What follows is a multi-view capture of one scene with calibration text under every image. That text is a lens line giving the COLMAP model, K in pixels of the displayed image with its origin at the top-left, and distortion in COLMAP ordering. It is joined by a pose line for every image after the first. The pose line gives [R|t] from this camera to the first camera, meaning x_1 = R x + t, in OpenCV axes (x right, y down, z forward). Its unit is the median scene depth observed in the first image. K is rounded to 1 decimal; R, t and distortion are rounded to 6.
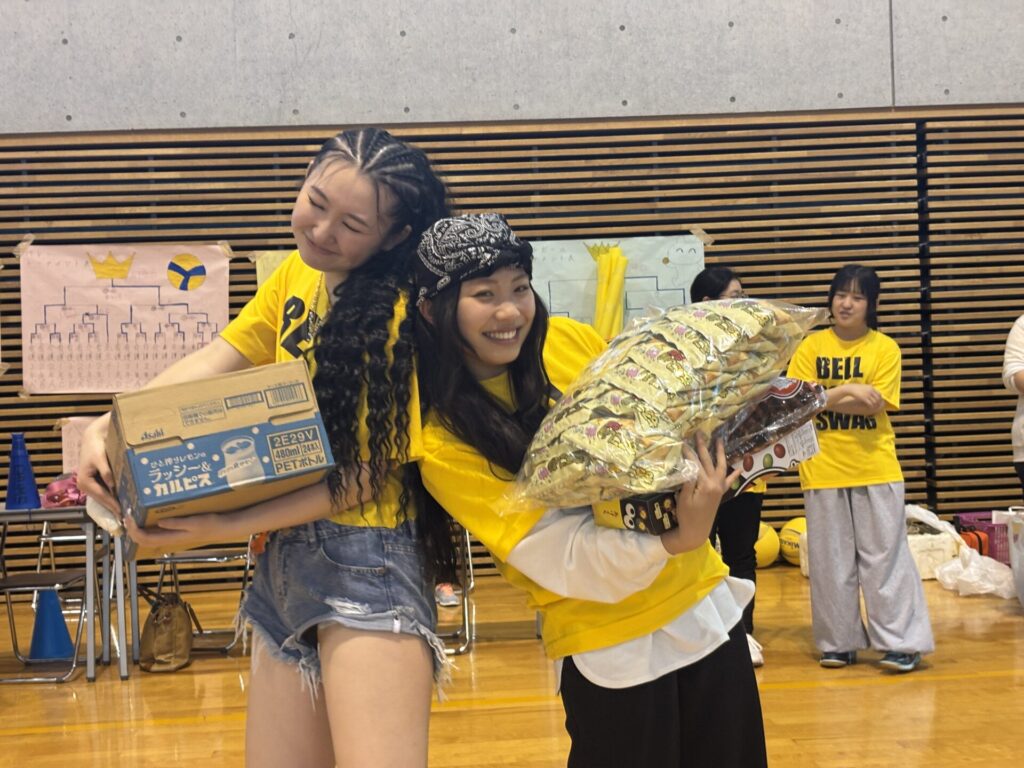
lens RADIAL K [[1577.4, 0, 502.2], [0, 1577.4, 392.6], [0, 0, 1]] dist [0.193130, -0.835721]
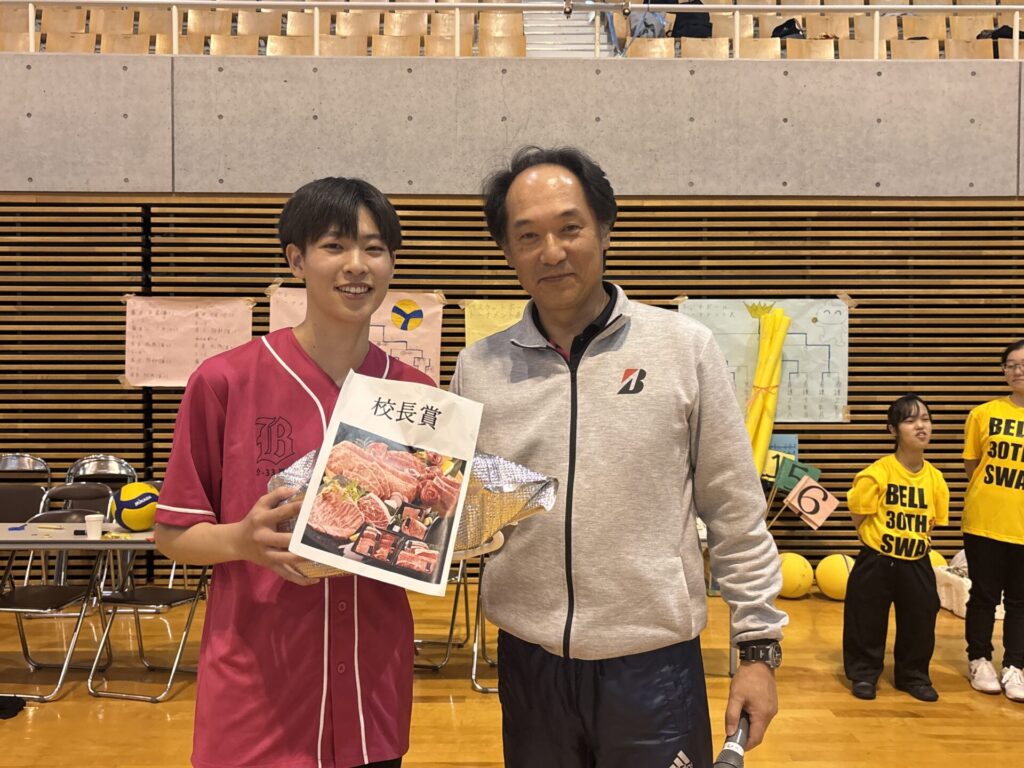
lens RADIAL K [[1021.7, 0, 512.0], [0, 1021.7, 384.0], [0, 0, 1]] dist [0.017984, -0.022555]
pose [[0.997140, 0.044330, -0.061212, -0.069747], [-0.044896, 0.998960, -0.007913, -0.021090], [0.060798, 0.010639, 0.998093, 0.240307]]
